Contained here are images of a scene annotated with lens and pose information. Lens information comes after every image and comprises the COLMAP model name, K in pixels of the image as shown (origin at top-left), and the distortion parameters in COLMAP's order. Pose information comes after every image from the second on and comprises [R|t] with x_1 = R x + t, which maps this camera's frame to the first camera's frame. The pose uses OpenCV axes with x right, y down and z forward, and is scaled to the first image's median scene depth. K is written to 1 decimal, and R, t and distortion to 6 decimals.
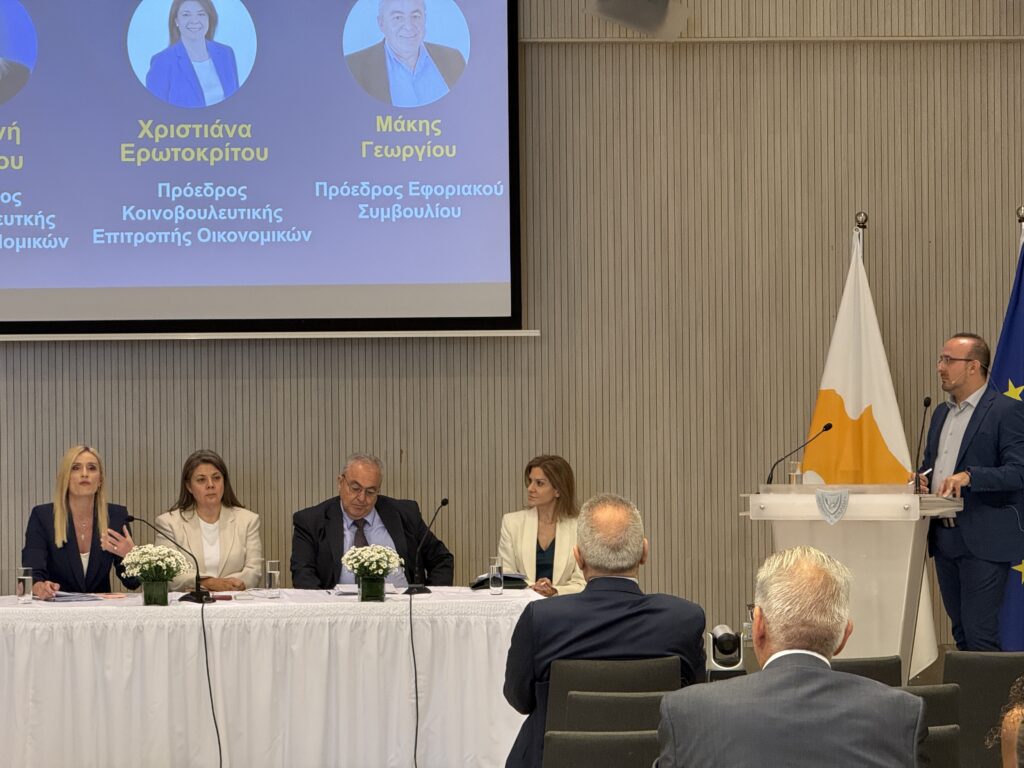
lens RADIAL K [[3619.0, 0, 512.0], [0, 3619.0, 384.0], [0, 0, 1]] dist [0.407058, -0.549211]
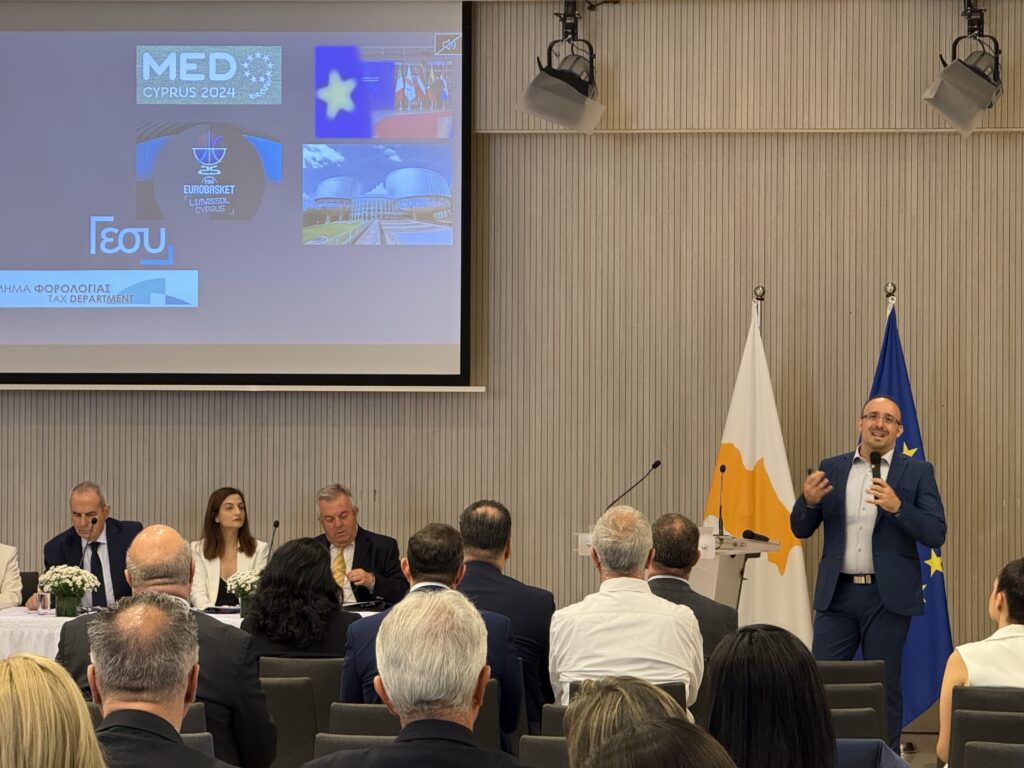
lens RADIAL K [[3619.0, 0, 512.0], [0, 3619.0, 384.0], [0, 0, 1]] dist [0.407058, -0.549211]
pose [[0.984031, 0.014090, -0.177436, 0.214582], [-0.016552, 0.999786, -0.012404, -0.001779], [0.177223, 0.015143, 0.984054, -0.113260]]
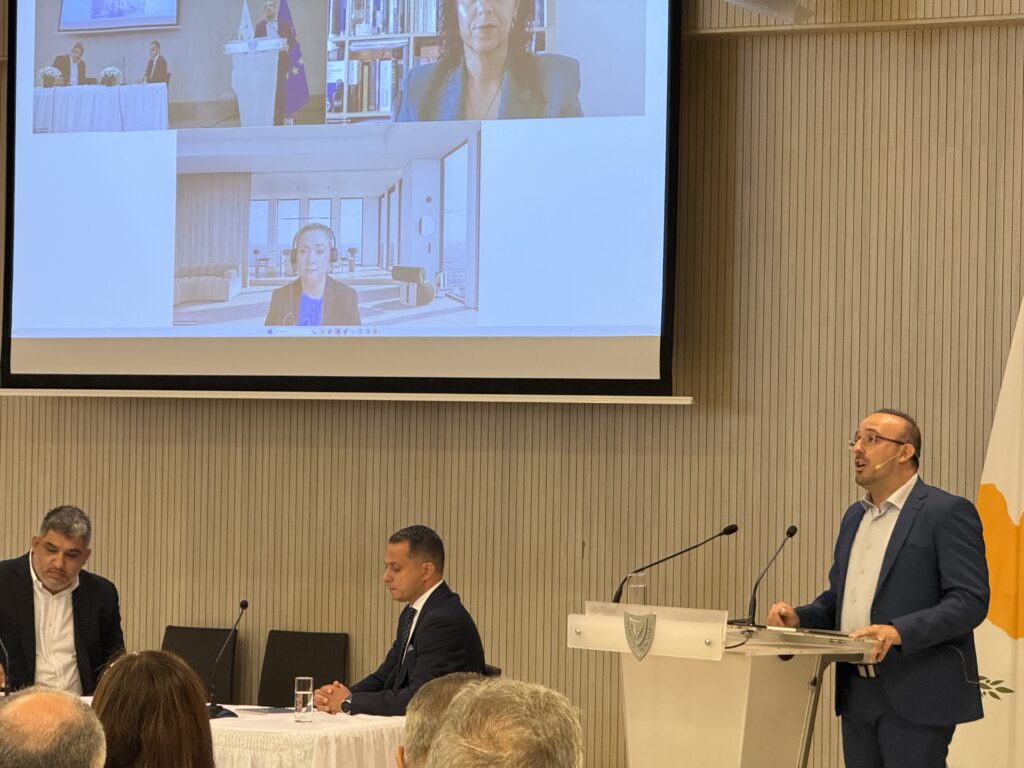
lens RADIAL K [[3619.0, 0, 512.0], [0, 3619.0, 384.0], [0, 0, 1]] dist [0.407058, -0.549211]
pose [[0.833757, 0.016970, -0.551870, 0.405425], [-0.029644, 0.999462, -0.014052, -0.005392], [0.551335, 0.028075, 0.833811, 0.316335]]
